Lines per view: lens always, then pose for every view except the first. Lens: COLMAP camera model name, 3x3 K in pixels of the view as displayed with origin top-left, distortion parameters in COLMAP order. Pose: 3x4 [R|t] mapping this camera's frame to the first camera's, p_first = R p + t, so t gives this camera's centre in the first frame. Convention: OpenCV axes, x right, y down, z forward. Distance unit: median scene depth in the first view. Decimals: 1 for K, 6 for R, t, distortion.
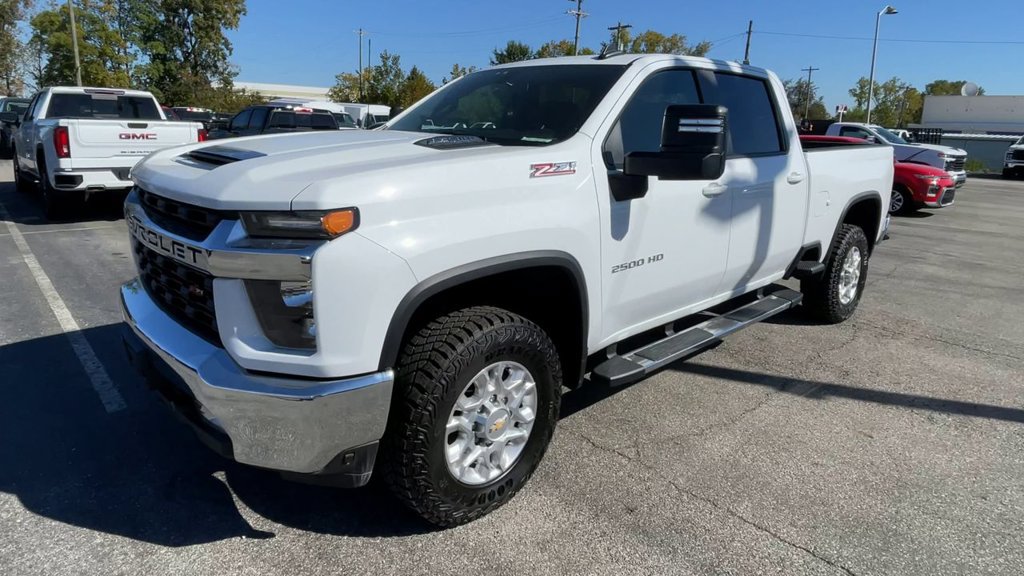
lens RADIAL K [[604.7, 0, 467.5], [0, 604.7, 252.3], [0, 0, 1]] dist [0.058771, -0.047705]
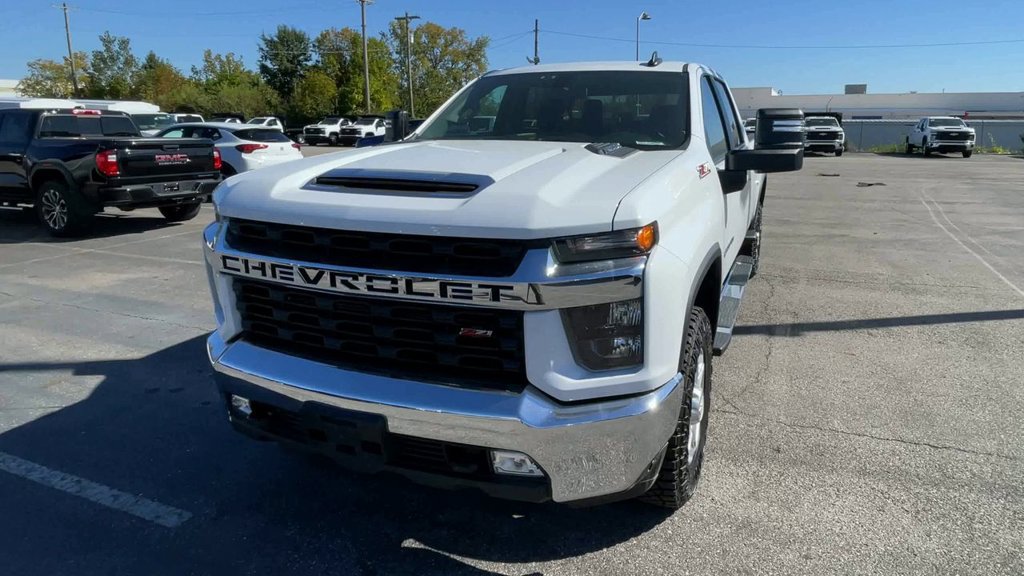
lens RADIAL K [[622.4, 0, 553.4], [0, 622.4, 267.8], [0, 0, 1]] dist [0.052124, -0.051591]
pose [[0.877469, -0.138883, 0.459085, -0.409127], [0.125270, 0.990297, 0.060153, -0.039748], [-0.462985, 0.004727, 0.886353, 0.072591]]
